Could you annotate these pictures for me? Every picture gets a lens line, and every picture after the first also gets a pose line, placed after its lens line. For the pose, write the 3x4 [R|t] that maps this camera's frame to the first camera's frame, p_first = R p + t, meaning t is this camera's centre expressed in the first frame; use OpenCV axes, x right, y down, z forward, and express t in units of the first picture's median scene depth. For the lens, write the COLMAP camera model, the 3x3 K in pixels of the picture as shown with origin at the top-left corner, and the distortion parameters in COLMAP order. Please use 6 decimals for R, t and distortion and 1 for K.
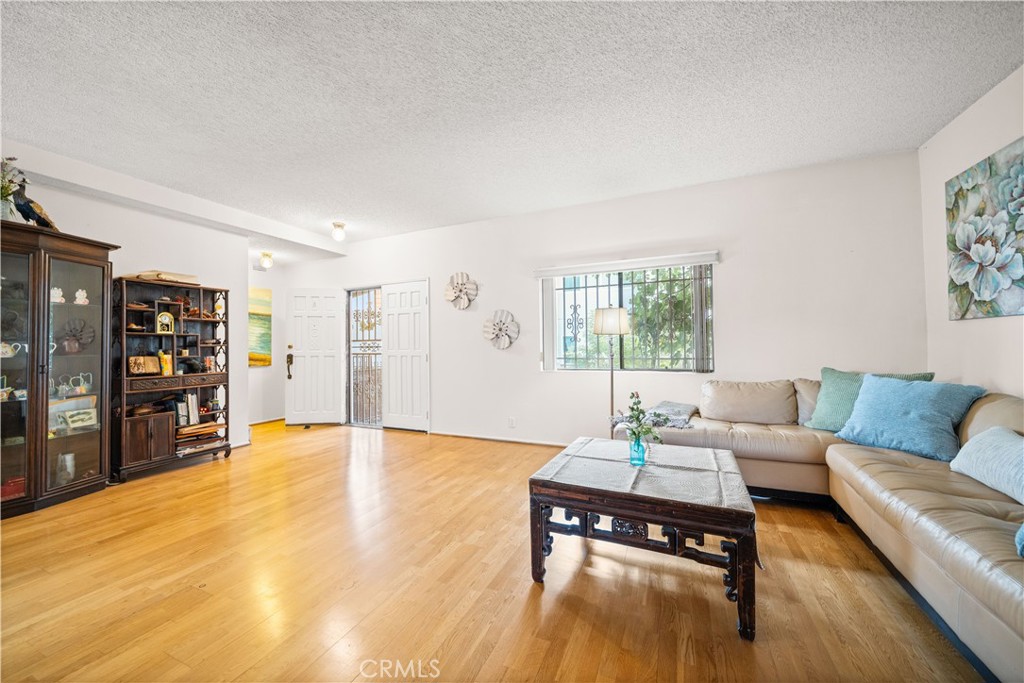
lens RADIAL K [[380.9, 0, 512.0], [0, 380.9, 341.5], [0, 0, 1]] dist [-0.006422, 0.000082]
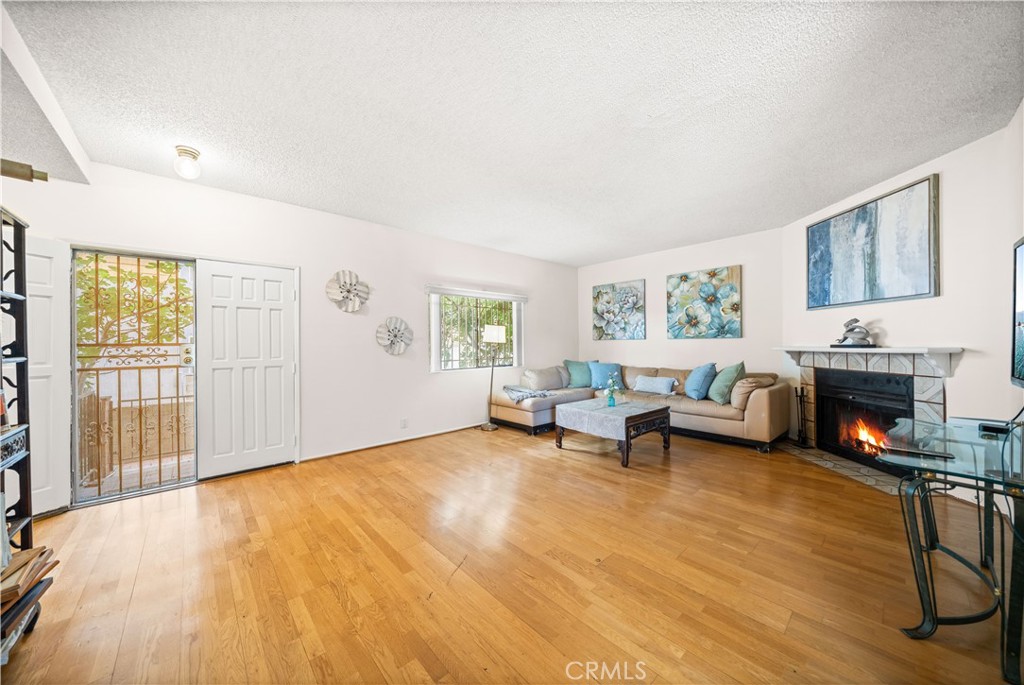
lens RADIAL K [[353.6, 0, 508.7], [0, 353.6, 343.4], [0, 0, 1]] dist [0.000407, -0.000018]
pose [[0.402568, 0.008541, 0.915350, -1.320588], [-0.007353, 0.999954, -0.006097, -0.012673], [-0.915361, -0.004276, 0.402612, 0.553951]]
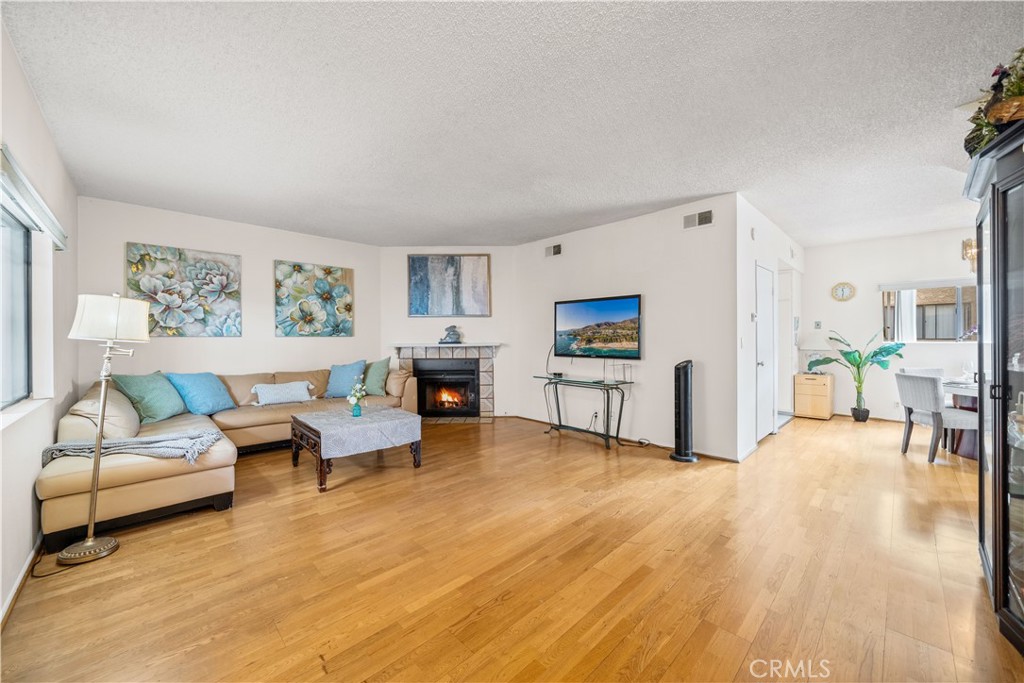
lens RADIAL K [[380.9, 0, 512.0], [0, 380.9, 341.5], [0, 0, 1]] dist [-0.006422, 0.000082]
pose [[-0.929470, 0.014479, 0.368614, -0.779852], [0.012762, 0.999893, -0.007094, -0.007160], [-0.368678, -0.001889, -0.929555, 1.829824]]
